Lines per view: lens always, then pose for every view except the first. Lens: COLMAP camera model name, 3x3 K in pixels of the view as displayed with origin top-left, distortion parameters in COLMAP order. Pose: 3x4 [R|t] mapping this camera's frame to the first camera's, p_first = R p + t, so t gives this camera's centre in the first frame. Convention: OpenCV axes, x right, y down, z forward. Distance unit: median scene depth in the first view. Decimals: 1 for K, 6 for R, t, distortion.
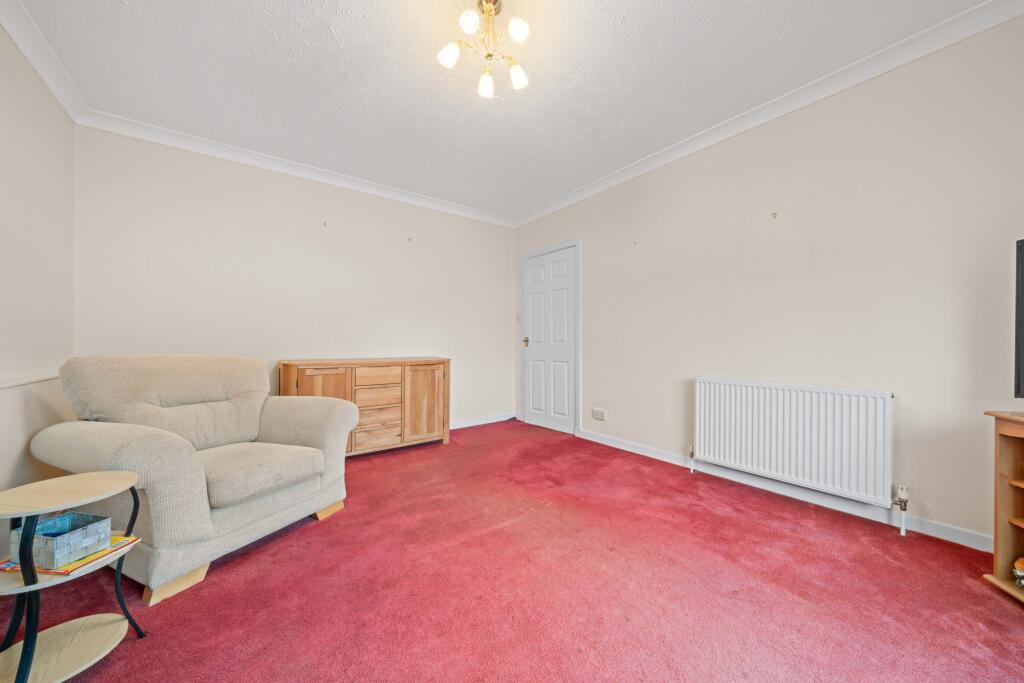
lens RADIAL K [[356.0, 0, 514.6], [0, 356.0, 342.3], [0, 0, 1]] dist [0.001529, -0.000577]
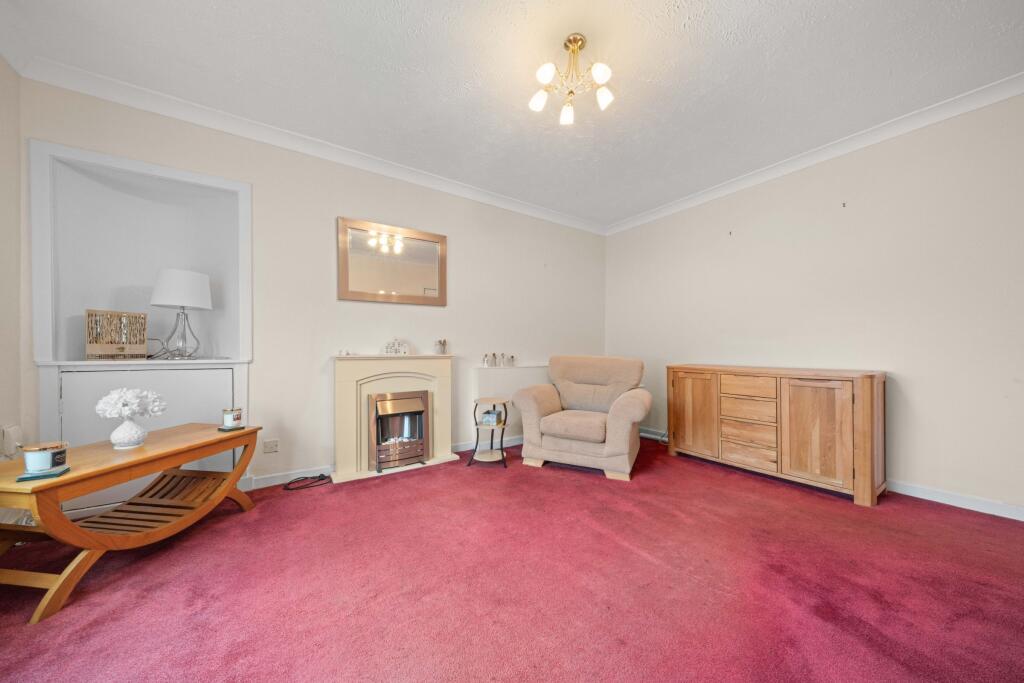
lens RADIAL K [[356.0, 0, 515.2], [0, 356.0, 348.6], [0, 0, 1]] dist [0.001529, -0.000577]
pose [[-0.060222, -0.006589, -0.998163, 0.545643], [-0.000040, 0.999978, -0.006598, 0.004822], [0.998185, -0.000357, -0.060220, 0.460034]]
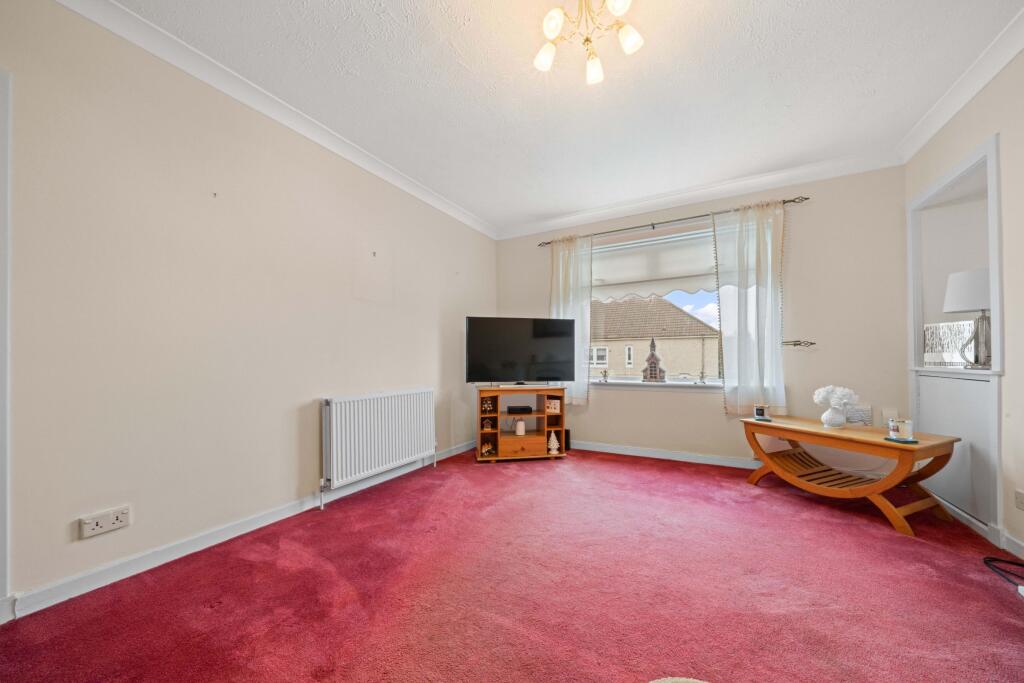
lens RADIAL K [[356.0, 0, 508.5], [0, 356.0, 355.2], [0, 0, 1]] dist [0.001529, -0.000577]
pose [[-0.392001, 0.012582, 0.919879, -0.422180], [0.005672, 0.999921, -0.011260, -0.000058], [-0.919947, 0.000804, -0.392041, 0.794359]]
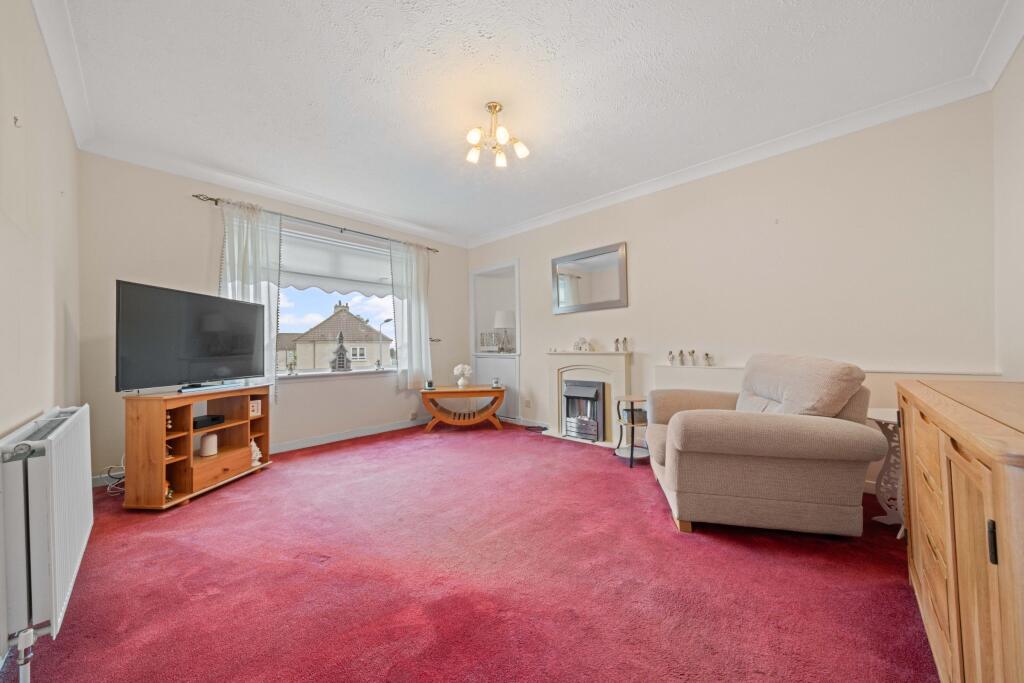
lens RADIAL K [[356.0, 0, 510.1], [0, 356.0, 341.0], [0, 0, 1]] dist [0.001529, -0.000577]
pose [[-0.989395, 0.008609, -0.144998, 0.044274], [0.011691, 0.999723, -0.020421, 0.001601], [0.144782, -0.021900, -0.989221, 1.249780]]
